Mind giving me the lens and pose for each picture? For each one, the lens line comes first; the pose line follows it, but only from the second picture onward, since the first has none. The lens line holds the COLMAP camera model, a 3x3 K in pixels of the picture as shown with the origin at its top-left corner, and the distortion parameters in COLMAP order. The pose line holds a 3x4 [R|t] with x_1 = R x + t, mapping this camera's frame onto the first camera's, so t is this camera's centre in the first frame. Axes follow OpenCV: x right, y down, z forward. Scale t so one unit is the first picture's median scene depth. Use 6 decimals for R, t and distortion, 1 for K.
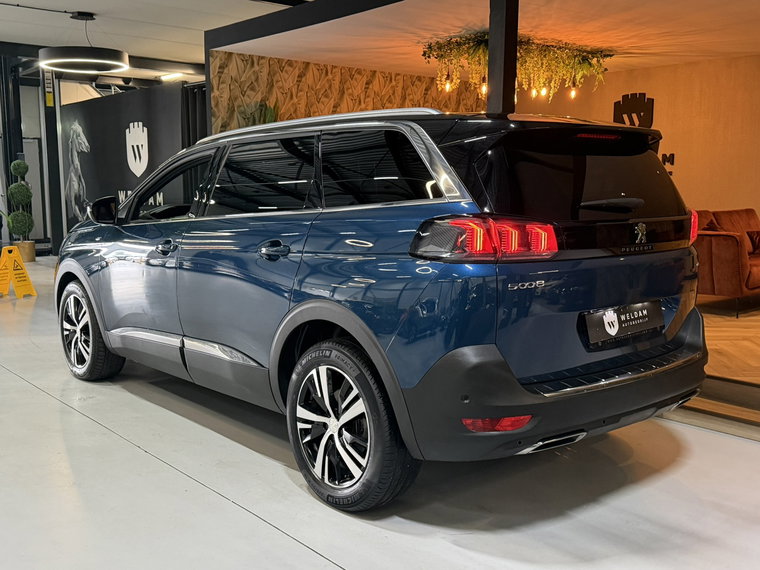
lens RADIAL K [[778.1, 0, 380.0], [0, 778.1, 285.0], [0, 0, 1]] dist [0.075447, -0.001251]
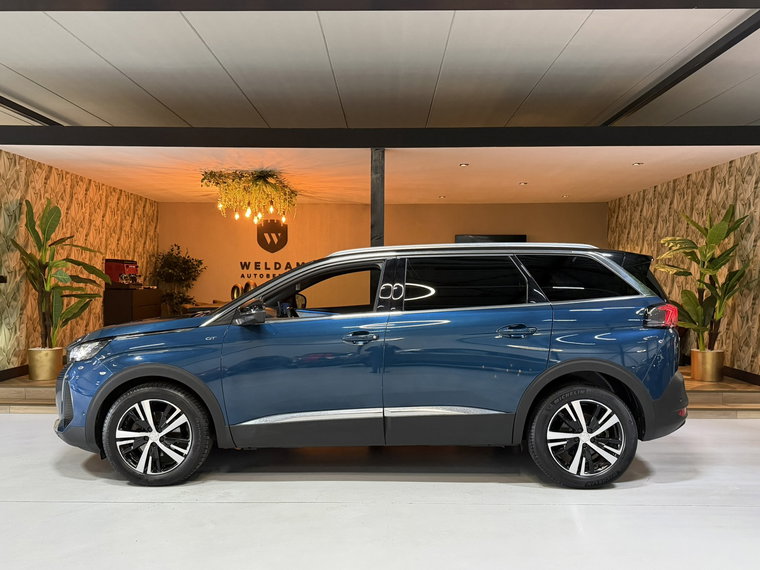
lens RADIAL K [[619.3, 0, 380.0], [0, 619.3, 285.0], [0, 0, 1]] dist [0.045943, -0.003330]
pose [[0.652922, -0.003543, 0.757416, -1.242340], [0.092975, 0.992802, -0.075504, -0.068258], [-0.751697, 0.119719, 0.648552, 0.418875]]
